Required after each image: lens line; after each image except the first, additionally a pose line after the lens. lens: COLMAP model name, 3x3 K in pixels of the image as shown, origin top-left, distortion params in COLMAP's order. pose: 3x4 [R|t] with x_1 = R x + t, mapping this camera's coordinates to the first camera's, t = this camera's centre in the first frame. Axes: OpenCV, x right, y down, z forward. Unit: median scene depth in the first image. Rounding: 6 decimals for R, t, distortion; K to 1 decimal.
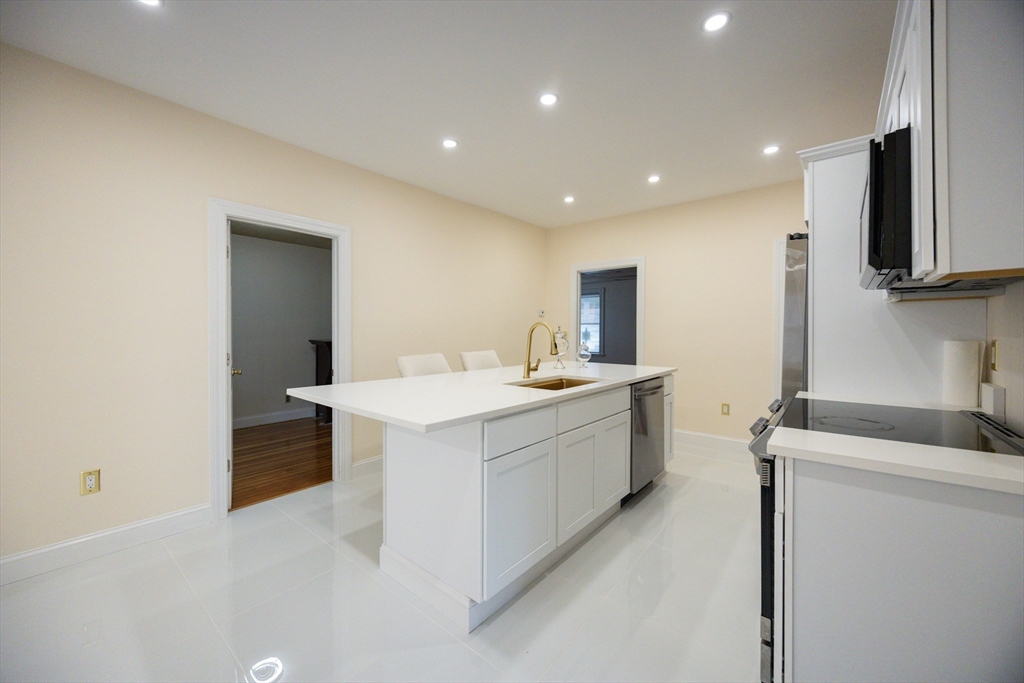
lens RADIAL K [[412.2, 0, 515.5], [0, 412.2, 336.2], [0, 0, 1]] dist [-0.000151, 0.000216]
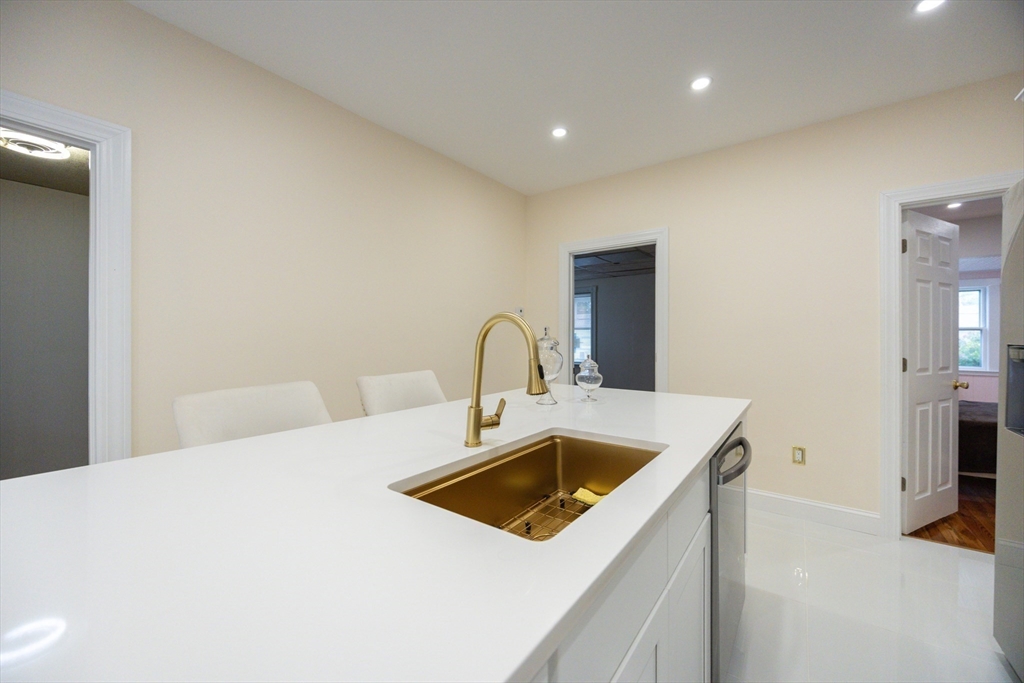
lens RADIAL K [[412.2, 0, 515.5], [0, 412.2, 336.2], [0, 0, 1]] dist [-0.000151, 0.000216]
pose [[0.999208, -0.002621, 0.039707, 0.043307], [0.003260, 0.999866, -0.016022, -0.004088], [-0.039660, 0.016139, 0.999083, 0.451078]]
